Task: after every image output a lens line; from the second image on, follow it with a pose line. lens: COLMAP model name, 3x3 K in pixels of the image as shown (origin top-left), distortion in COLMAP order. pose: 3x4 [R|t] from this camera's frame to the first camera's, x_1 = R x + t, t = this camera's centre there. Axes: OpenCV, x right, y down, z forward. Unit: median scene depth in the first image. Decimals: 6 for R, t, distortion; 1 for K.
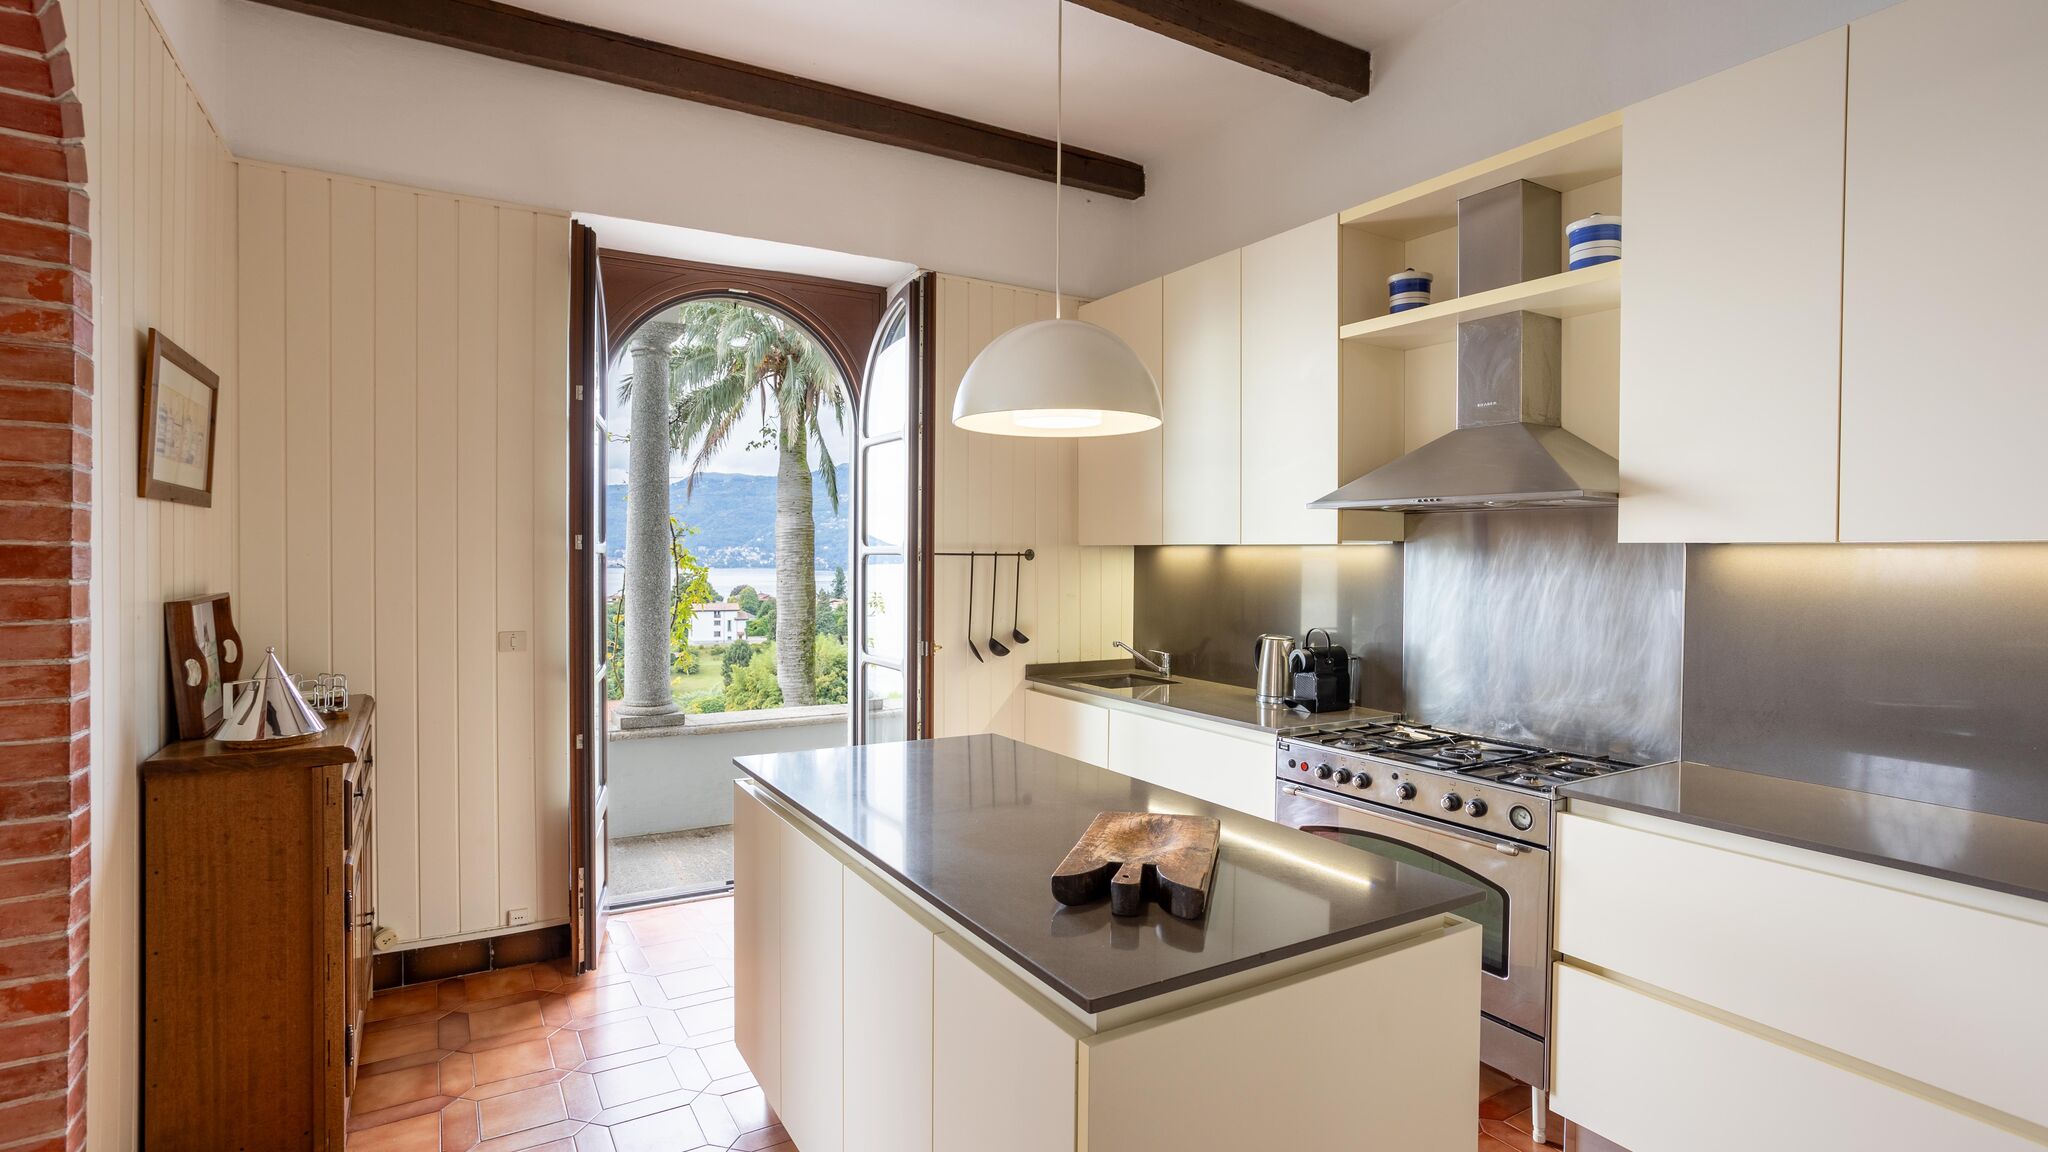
lens RADIAL K [[1014.5, 0, 1034.2], [0, 1014.5, 572.8], [0, 0, 1]] dist [0.033470, 0.000054]
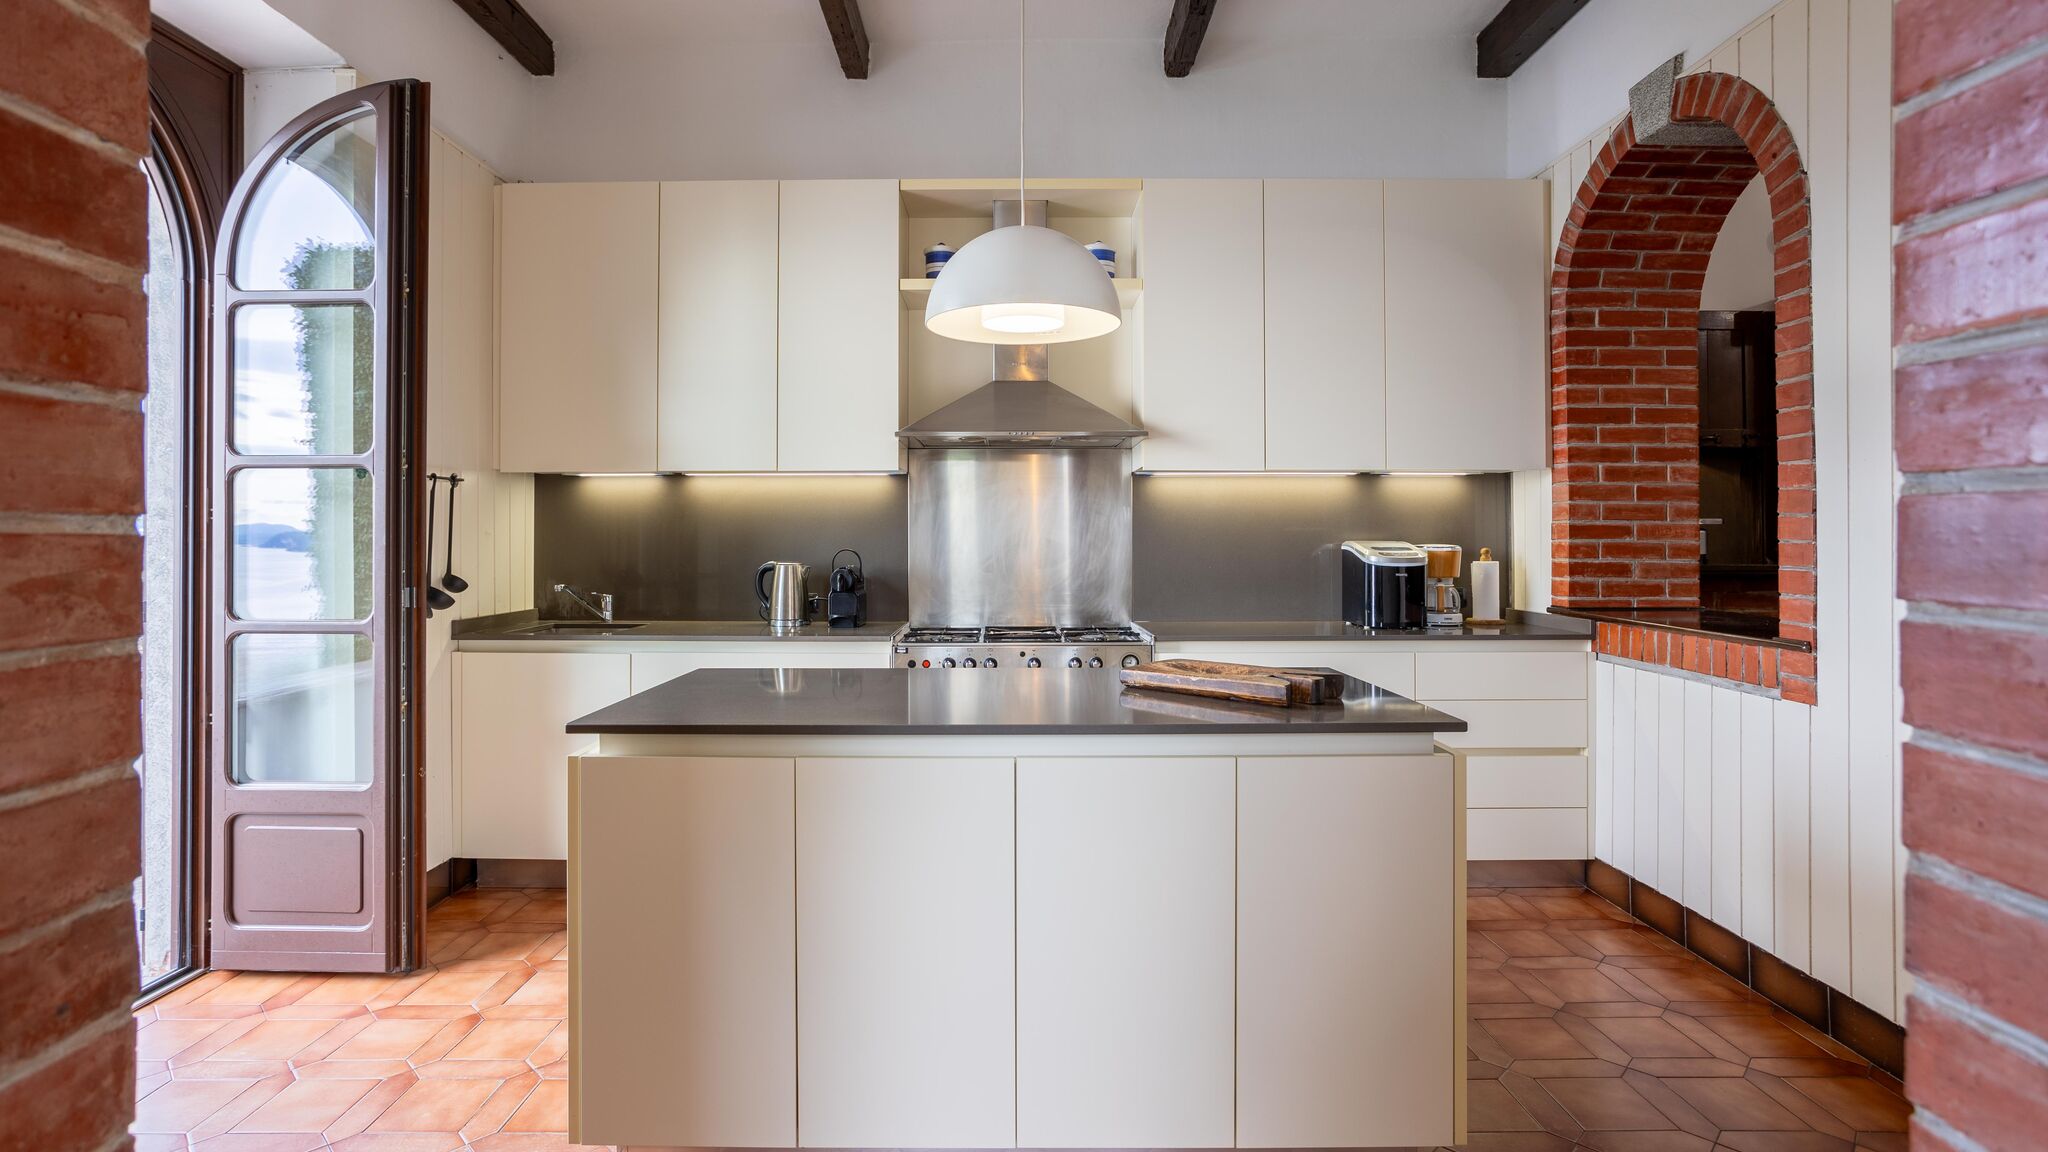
lens RADIAL K [[972.3, 0, 1020.2], [0, 972.3, 529.3], [0, 0, 1]] dist [-0.001255, -0.000006]
pose [[0.522816, -0.002586, 0.852442, -0.565177], [0.020840, 0.999735, -0.009749, 0.051488], [-0.852191, 0.022862, 0.522731, 0.331941]]
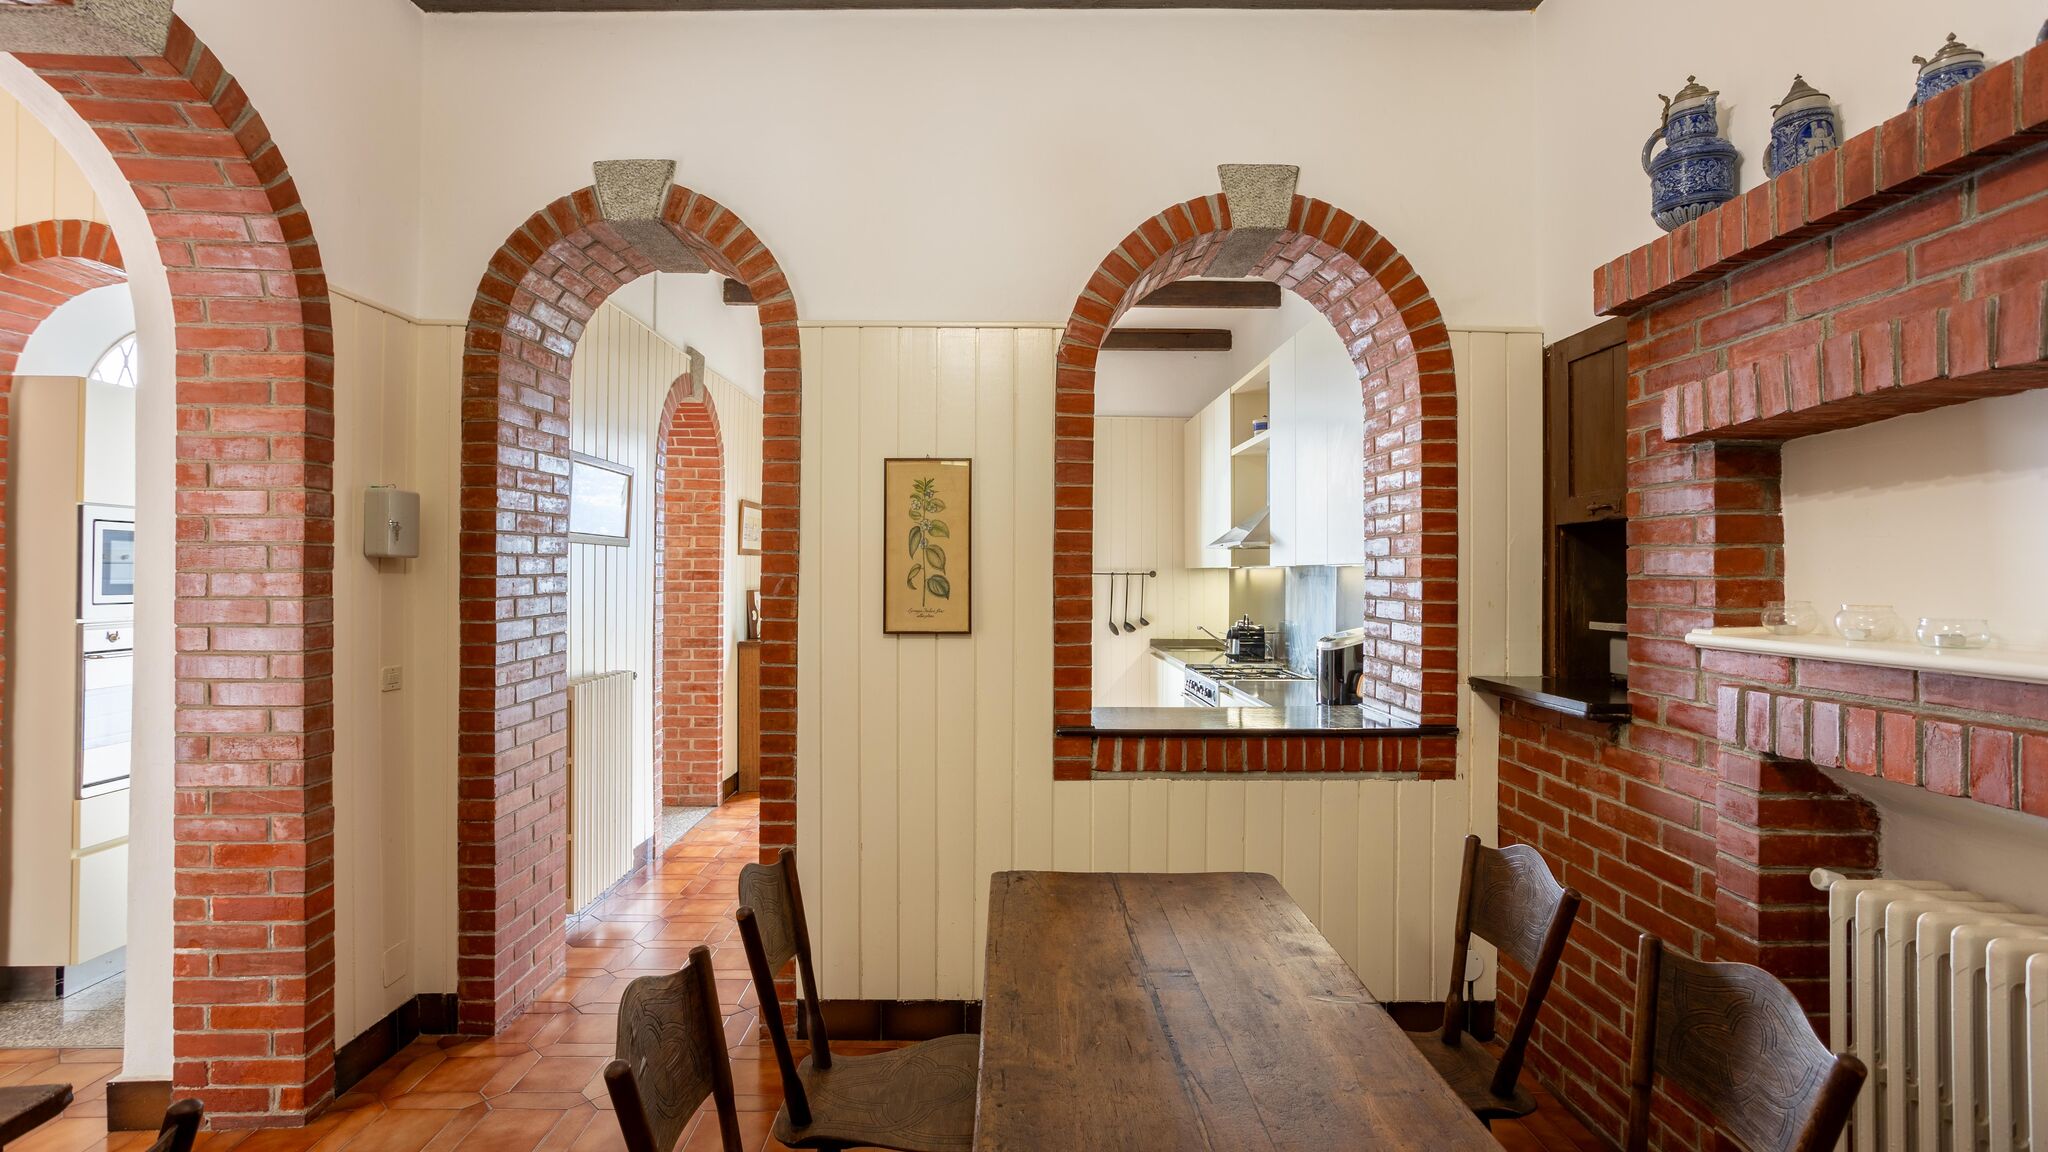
lens RADIAL K [[1172.7, 0, 1024.0], [0, 1172.7, 576.0], [0, 0, 1]] dist [-0.001348, -0.000010]
pose [[0.861610, 0.000902, -0.507570, 1.062594], [-0.008473, 0.999885, -0.012606, 0.017453], [0.507500, 0.015162, 0.861518, -1.013832]]
